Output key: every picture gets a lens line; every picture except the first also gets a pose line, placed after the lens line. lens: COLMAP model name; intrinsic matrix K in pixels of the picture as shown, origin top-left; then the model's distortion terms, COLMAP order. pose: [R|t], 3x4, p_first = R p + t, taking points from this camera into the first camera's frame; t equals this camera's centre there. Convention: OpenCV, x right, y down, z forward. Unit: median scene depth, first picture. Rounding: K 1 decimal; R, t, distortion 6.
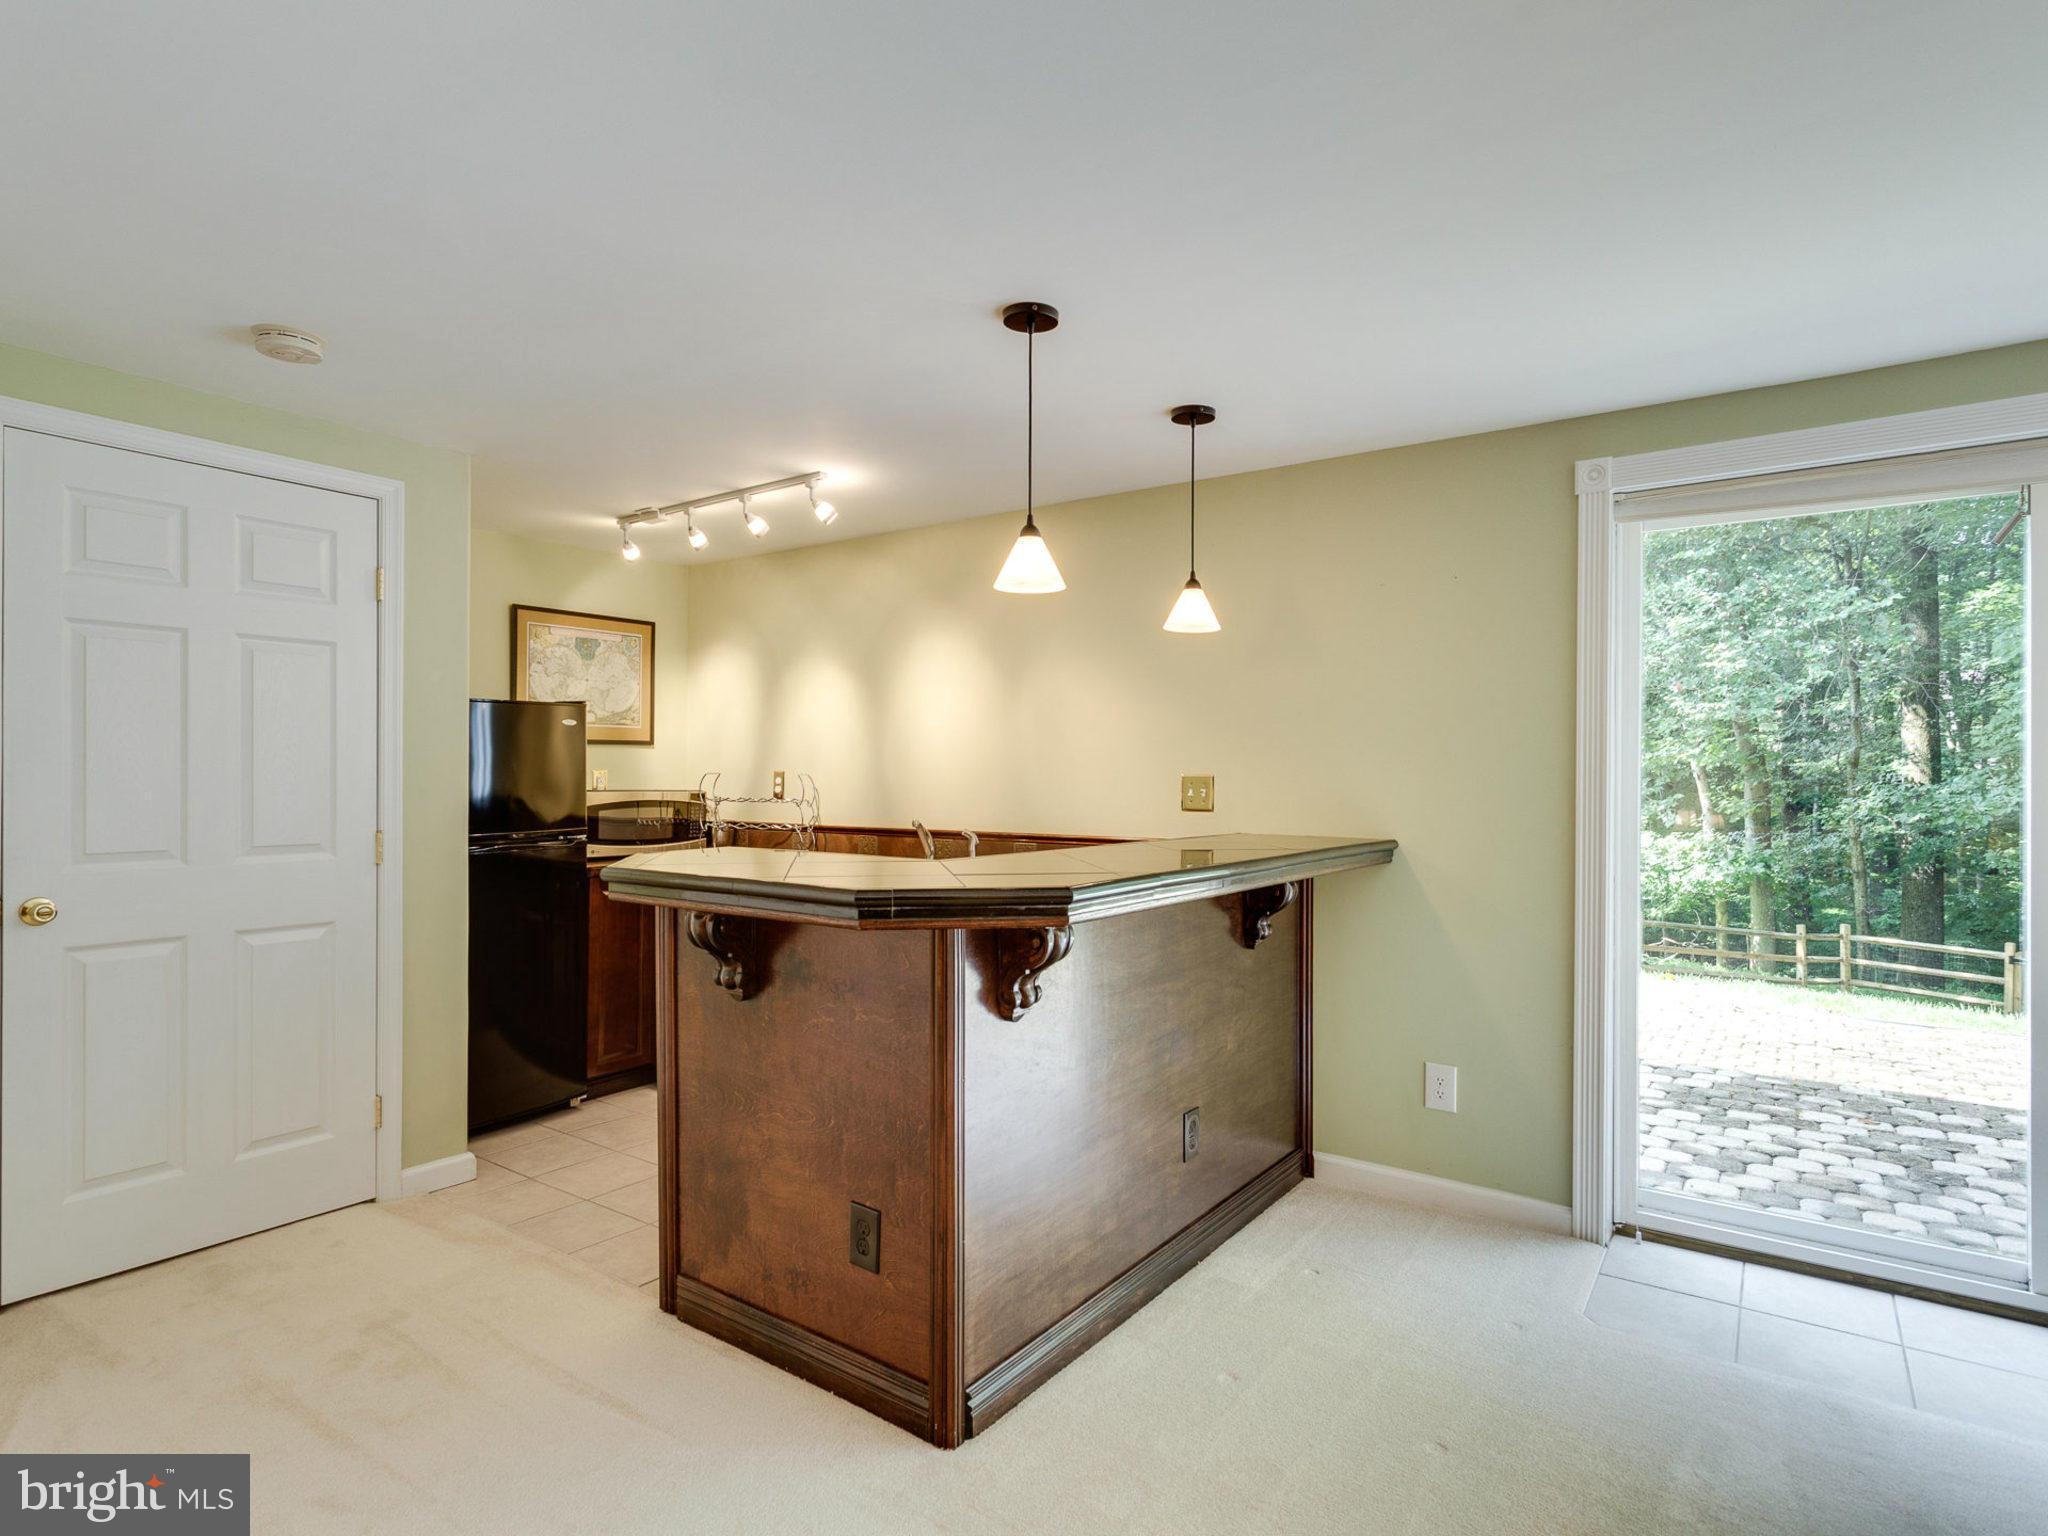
lens RADIAL K [[1088.9, 0, 1036.0], [0, 1088.9, 767.7], [0, 0, 1]] dist [-0.000903, 0.005237]
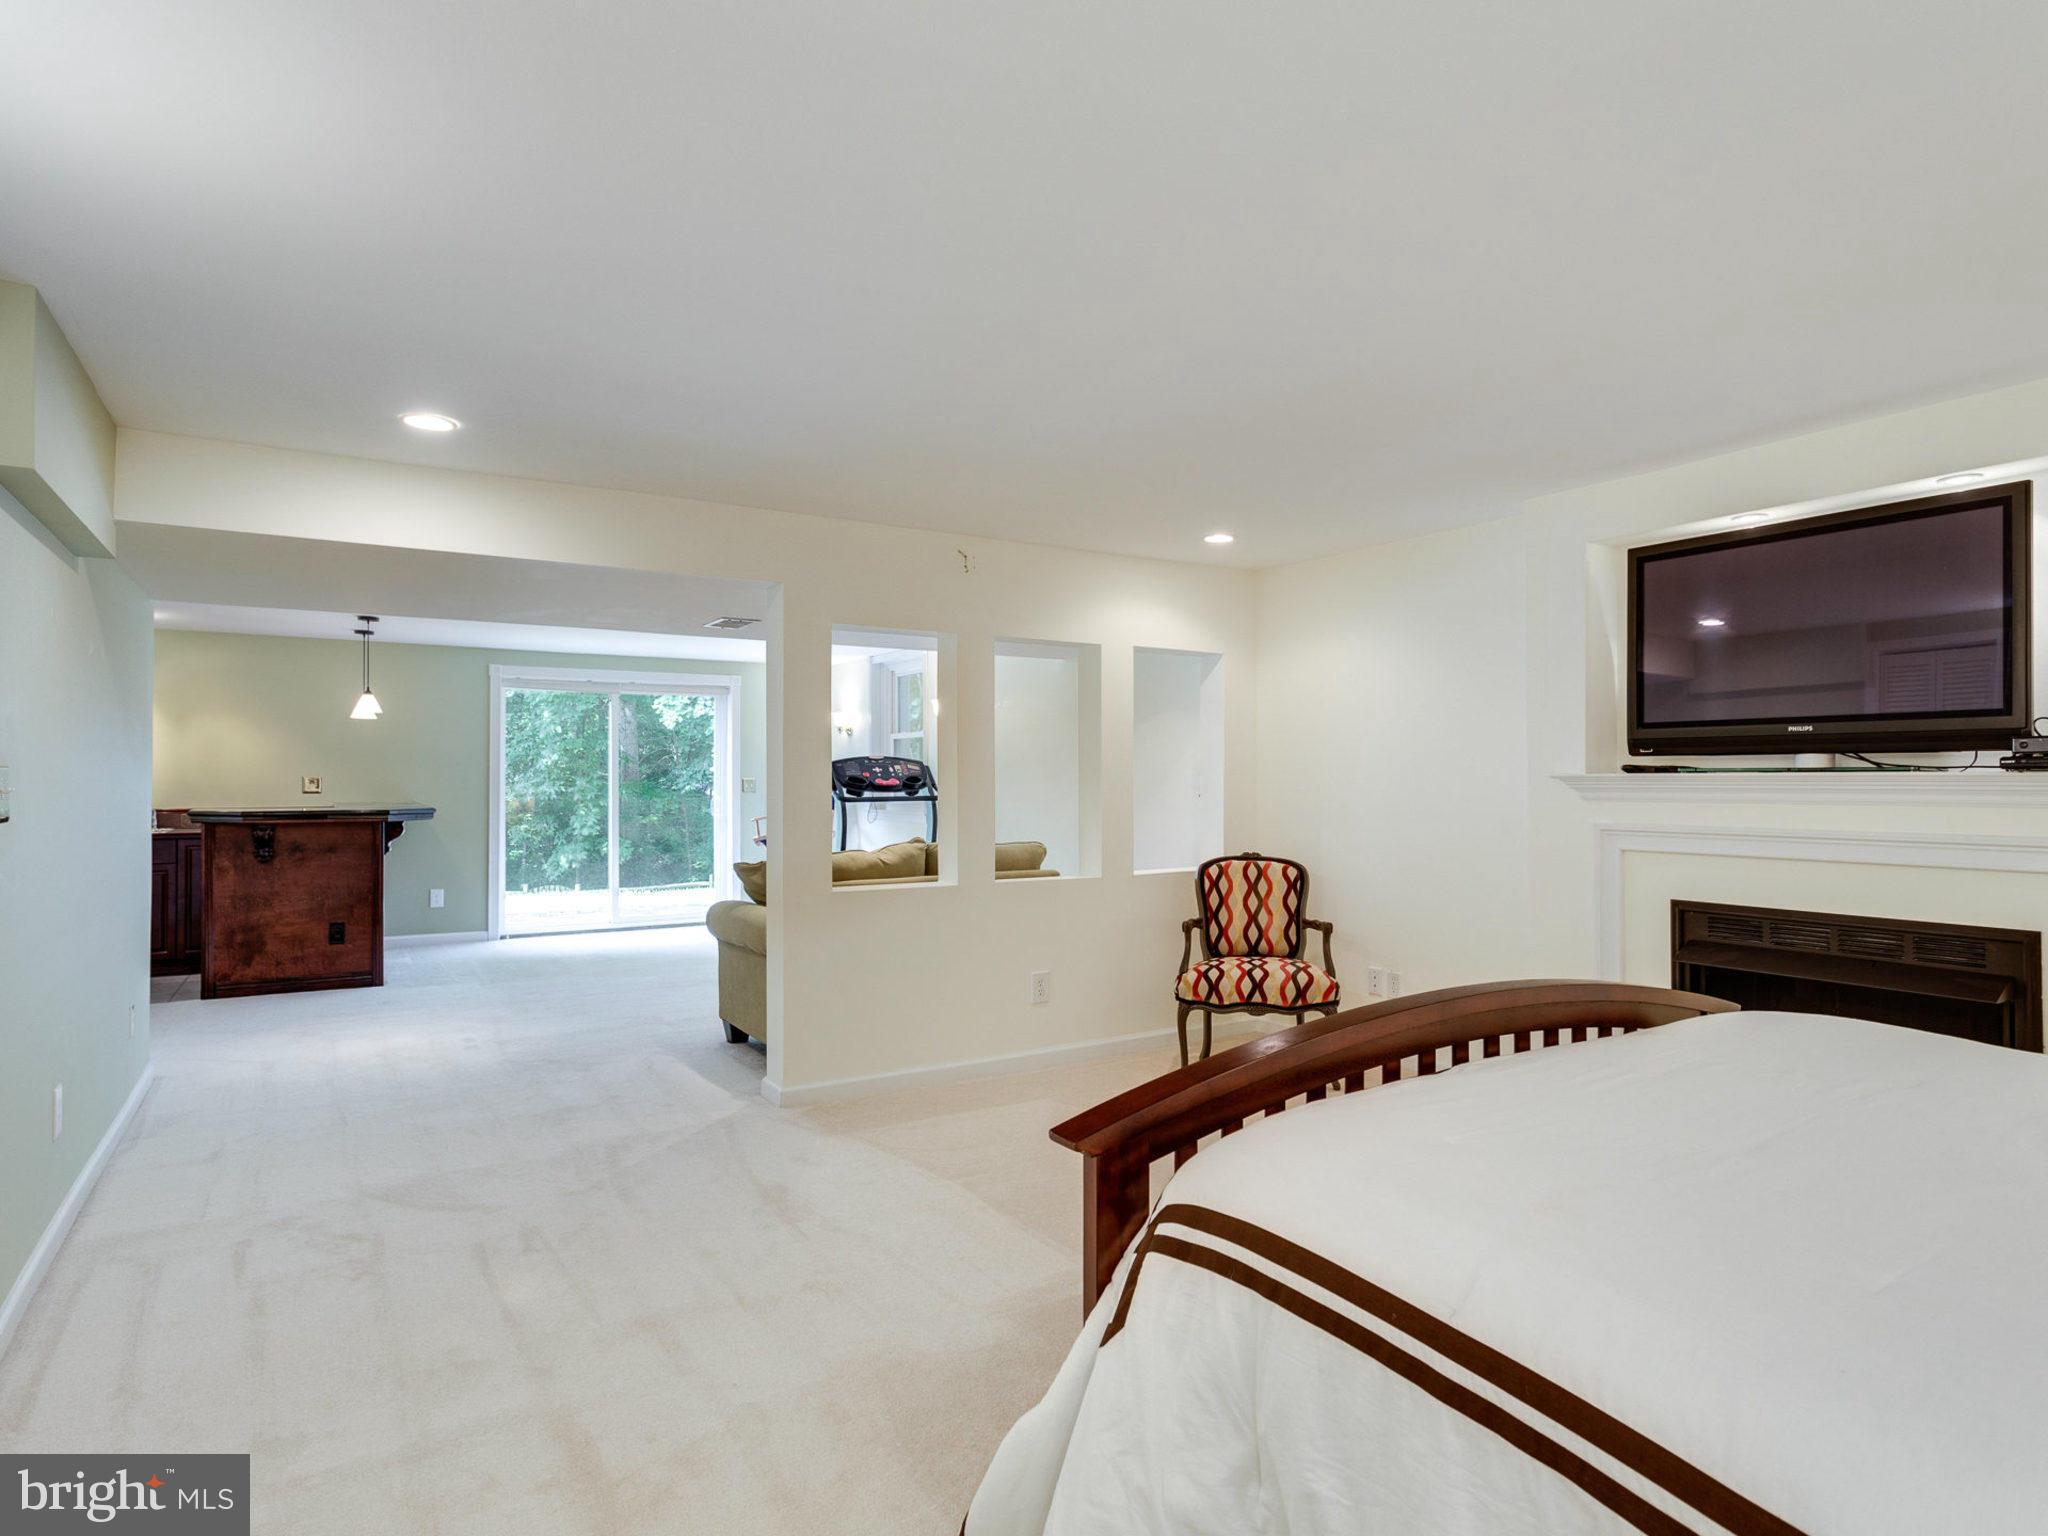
lens RADIAL K [[1088.9, 0, 1023.9], [0, 1088.9, 773.6], [0, 0, 1]] dist [-0.000903, 0.005237]
pose [[0.377417, 0.002469, 0.926040, -1.986783], [-0.011078, 0.999937, 0.001849, -0.028558], [-0.925977, -0.010956, 0.377420, -1.669842]]
